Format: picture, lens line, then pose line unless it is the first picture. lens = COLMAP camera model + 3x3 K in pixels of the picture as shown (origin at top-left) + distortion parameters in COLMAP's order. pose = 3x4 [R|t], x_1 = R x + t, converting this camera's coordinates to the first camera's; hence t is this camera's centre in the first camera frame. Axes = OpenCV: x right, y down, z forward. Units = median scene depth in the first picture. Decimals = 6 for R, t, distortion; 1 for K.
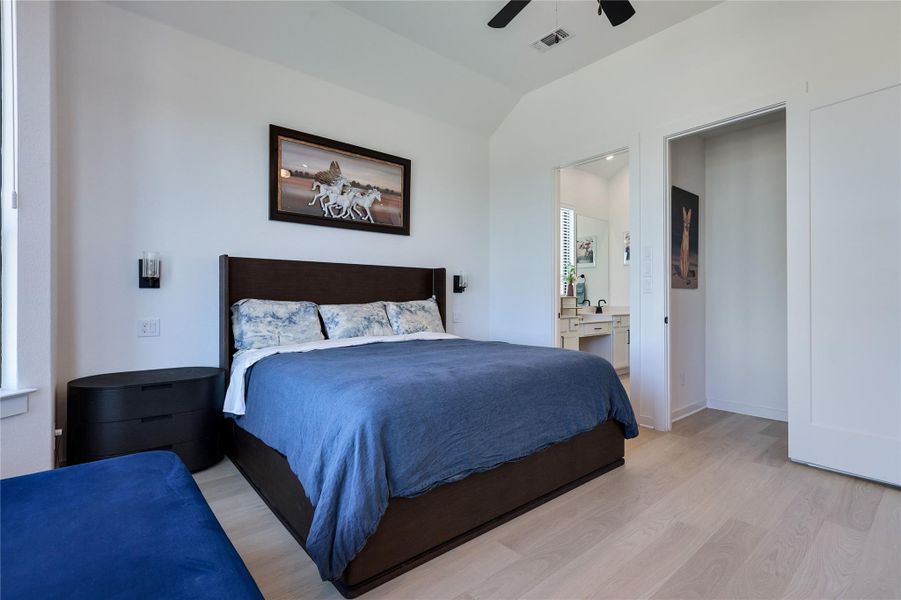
lens RADIAL K [[427.8, 0, 443.6], [0, 427.8, 297.4], [0, 0, 1]] dist [0.000848, 0.000388]
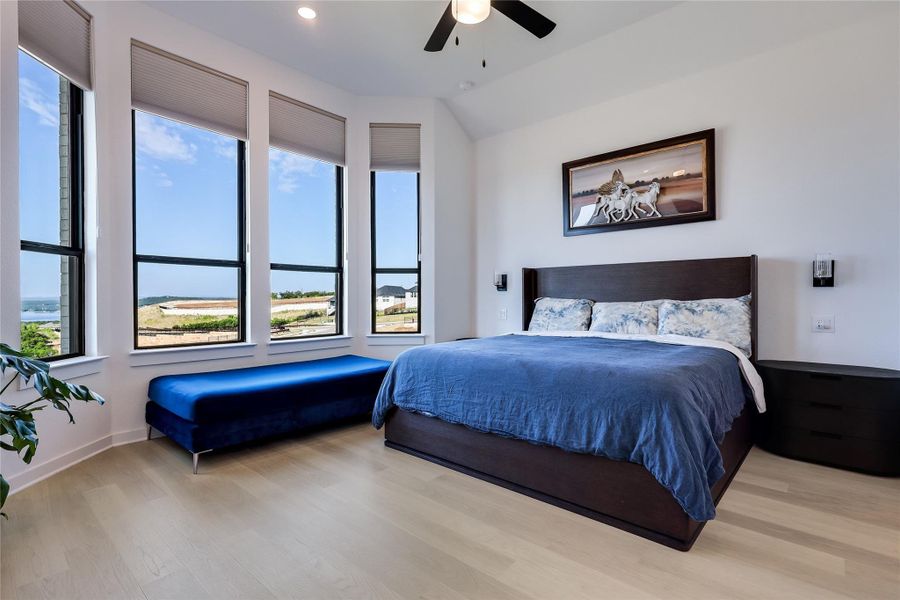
lens RADIAL K [[427.3, 0, 443.1], [0, 427.3, 297.4], [0, 0, 1]] dist [0.000848, 0.000388]
pose [[0.141300, -0.006095, -0.989948, 0.751966], [0.000383, 0.999981, -0.006102, 0.010601], [0.989967, 0.000483, 0.141300, 0.413984]]
